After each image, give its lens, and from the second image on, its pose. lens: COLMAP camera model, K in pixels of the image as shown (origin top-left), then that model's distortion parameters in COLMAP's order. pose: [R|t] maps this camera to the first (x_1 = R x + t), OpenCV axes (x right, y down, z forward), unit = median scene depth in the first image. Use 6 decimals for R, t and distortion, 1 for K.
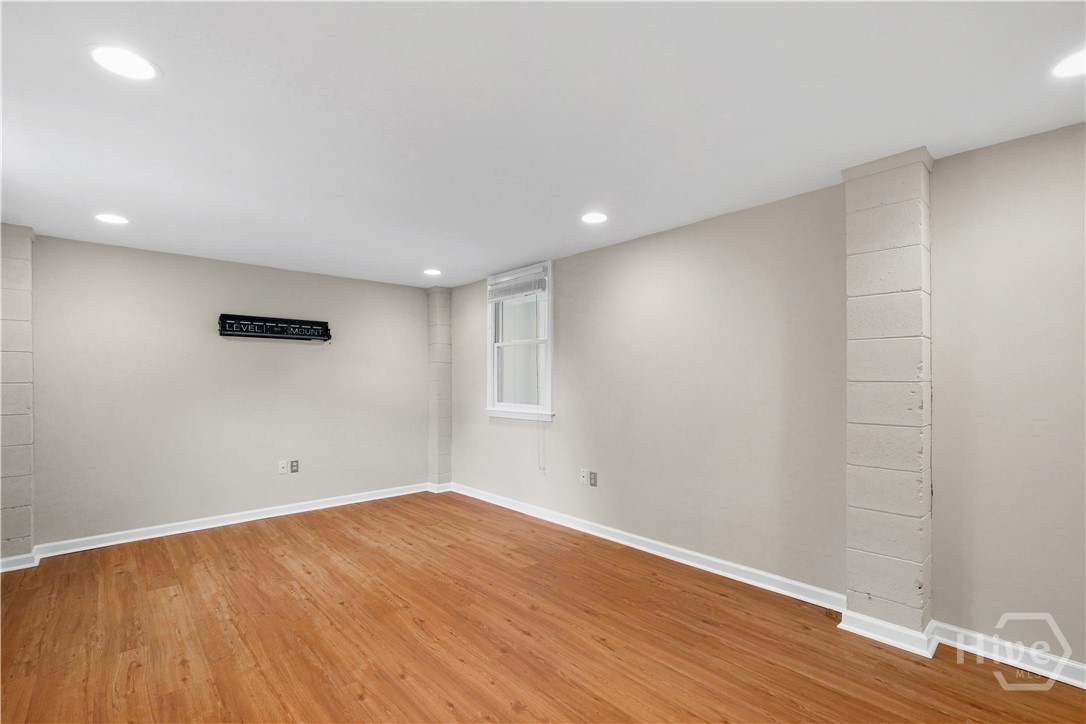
lens RADIAL K [[486.8, 0, 542.1], [0, 486.8, 381.3], [0, 0, 1]] dist [-0.000263, 0.000473]
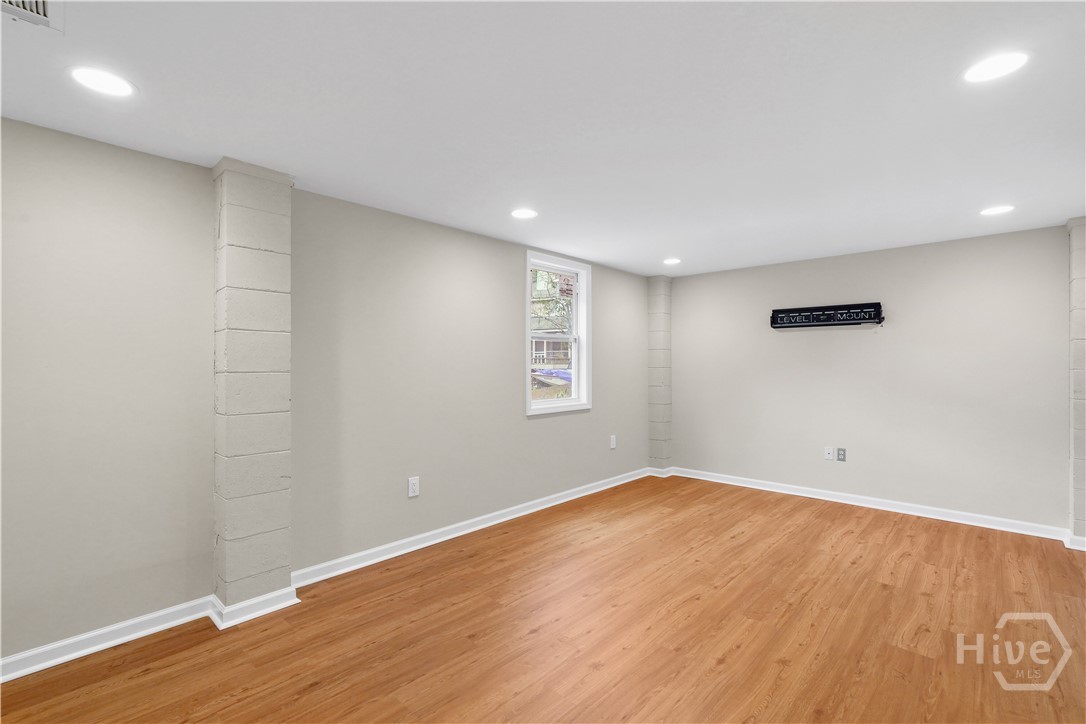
lens RADIAL K [[486.8, 0, 542.1], [0, 486.8, 381.3], [0, 0, 1]] dist [-0.000263, 0.000473]
pose [[0.076708, 0.034674, -0.996451, 0.515750], [-0.002803, 0.999399, 0.034560, -0.007399], [0.997050, 0.000142, 0.076759, 0.399752]]
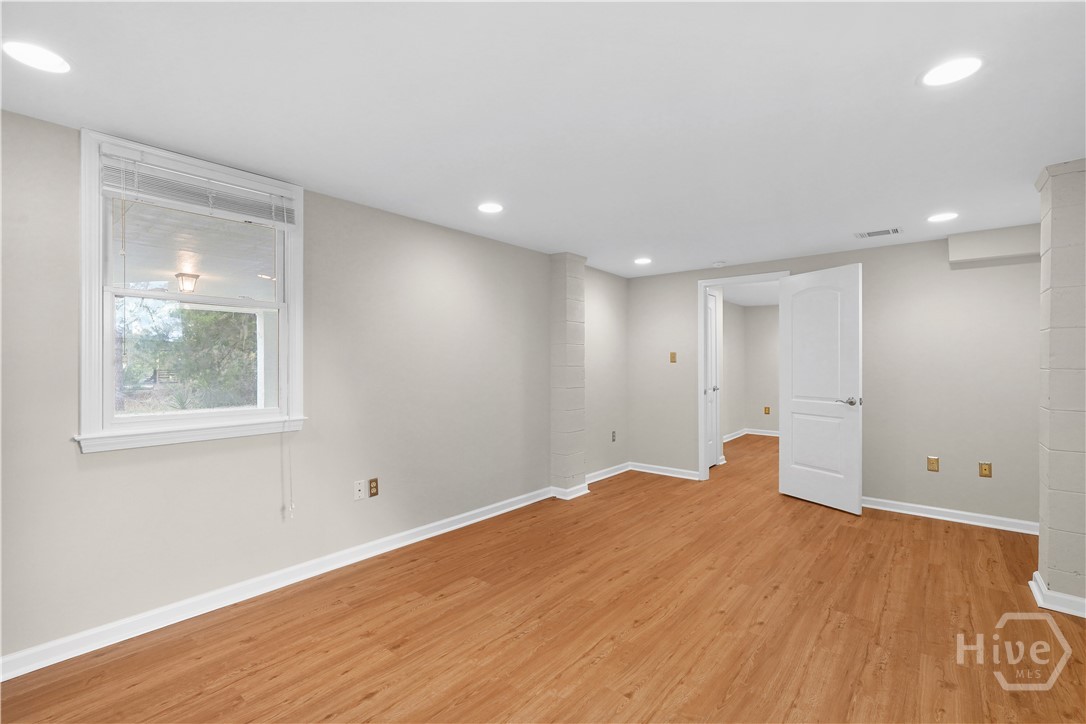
lens RADIAL K [[470.4, 0, 541.0], [0, 470.4, 363.2], [0, 0, 1]] dist [-0.000254, 0.001020]
pose [[-0.128712, 0.006482, 0.991661, -0.776059], [0.001173, 0.999979, -0.006384, -0.003901], [-0.991681, 0.000342, -0.128717, 0.889402]]
